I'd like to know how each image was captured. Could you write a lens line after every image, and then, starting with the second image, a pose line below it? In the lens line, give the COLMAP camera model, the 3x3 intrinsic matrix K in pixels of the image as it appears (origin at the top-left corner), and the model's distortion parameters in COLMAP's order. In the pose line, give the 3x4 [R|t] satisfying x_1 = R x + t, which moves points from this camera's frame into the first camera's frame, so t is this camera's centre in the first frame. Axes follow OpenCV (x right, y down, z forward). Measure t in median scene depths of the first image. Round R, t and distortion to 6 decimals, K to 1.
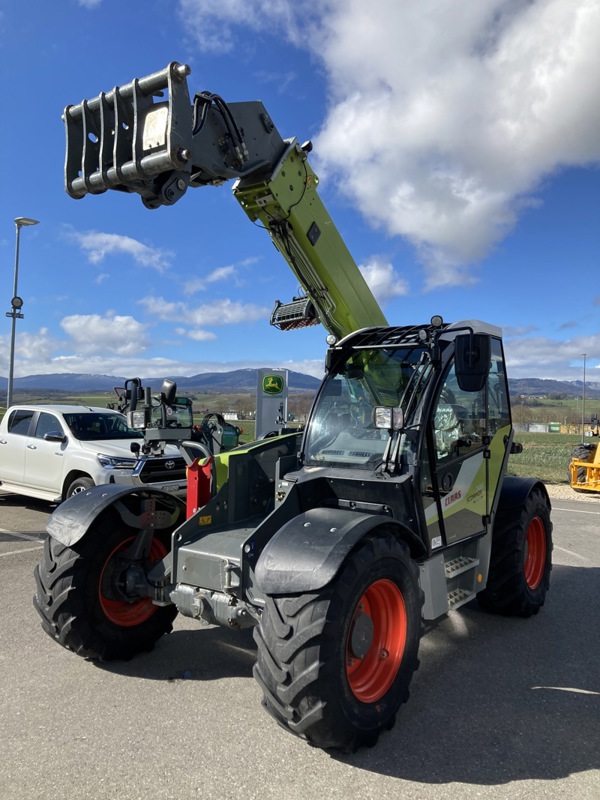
lens RADIAL K [[651.0, 0, 296.8], [0, 651.0, 401.0], [0, 0, 1]] dist [0.022711, -0.019434]
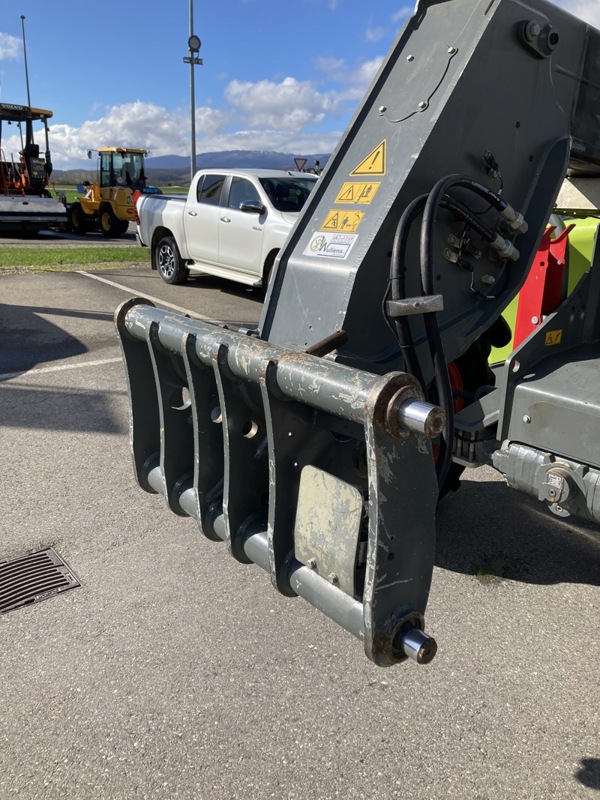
lens RADIAL K [[651.0, 0, 300.5], [0, 651.0, 397.2], [0, 0, 1]] dist [0.022711, -0.019434]
pose [[0.969644, 0.071714, -0.233770, -0.099407], [0.006423, 0.948226, 0.317532, 0.021273], [0.244439, -0.309395, 0.918980, 0.178172]]
